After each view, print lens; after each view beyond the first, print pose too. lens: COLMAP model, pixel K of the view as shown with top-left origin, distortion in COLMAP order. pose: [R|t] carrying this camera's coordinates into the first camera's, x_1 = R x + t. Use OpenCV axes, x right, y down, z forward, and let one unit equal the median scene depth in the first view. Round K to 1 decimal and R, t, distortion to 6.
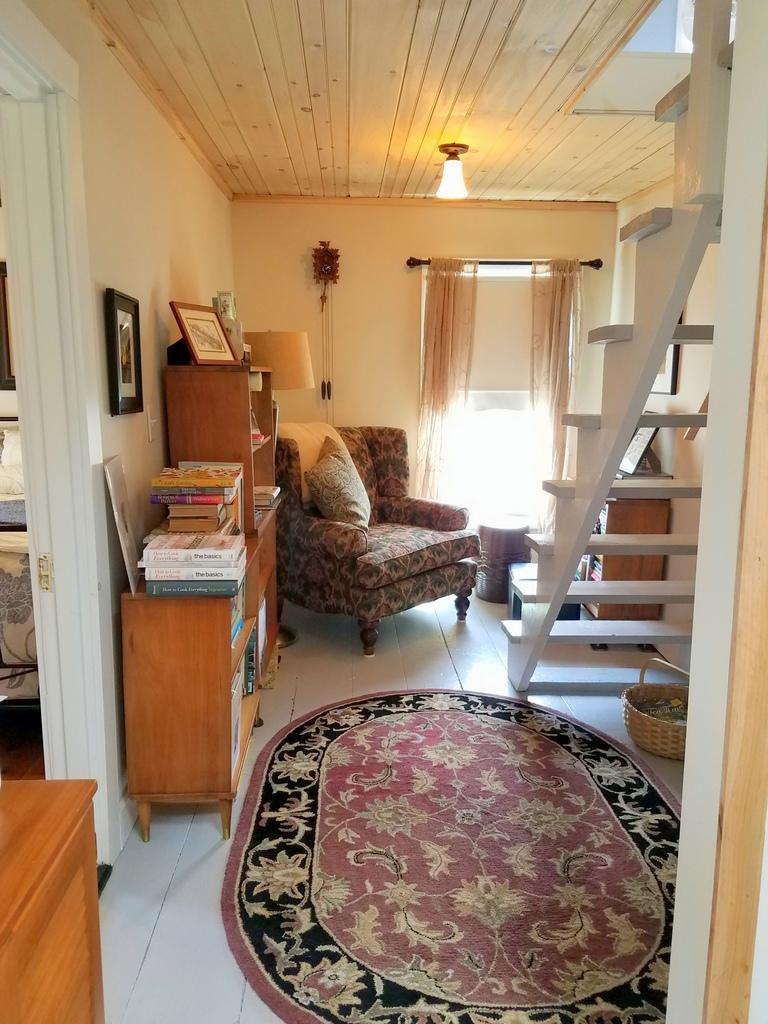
lens RADIAL K [[823.7, 0, 382.9], [0, 823.7, 510.3], [0, 0, 1]] dist [0.092549, -0.091396]
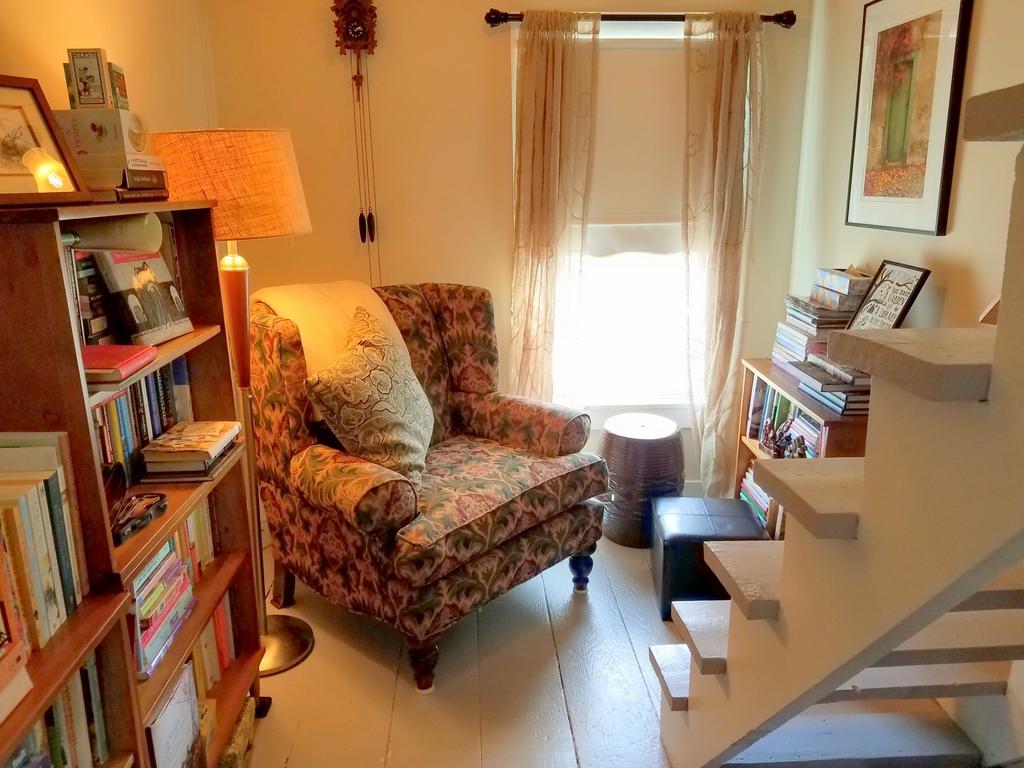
lens RADIAL K [[823.7, 0, 515.6], [0, 823.7, 389.5], [0, 0, 1]] dist [0.092549, -0.091396]
pose [[0.999744, -0.019797, 0.010925, 0.039722], [0.018898, 0.996852, 0.076994, -0.070591], [-0.012415, -0.076768, 0.996972, 0.362455]]
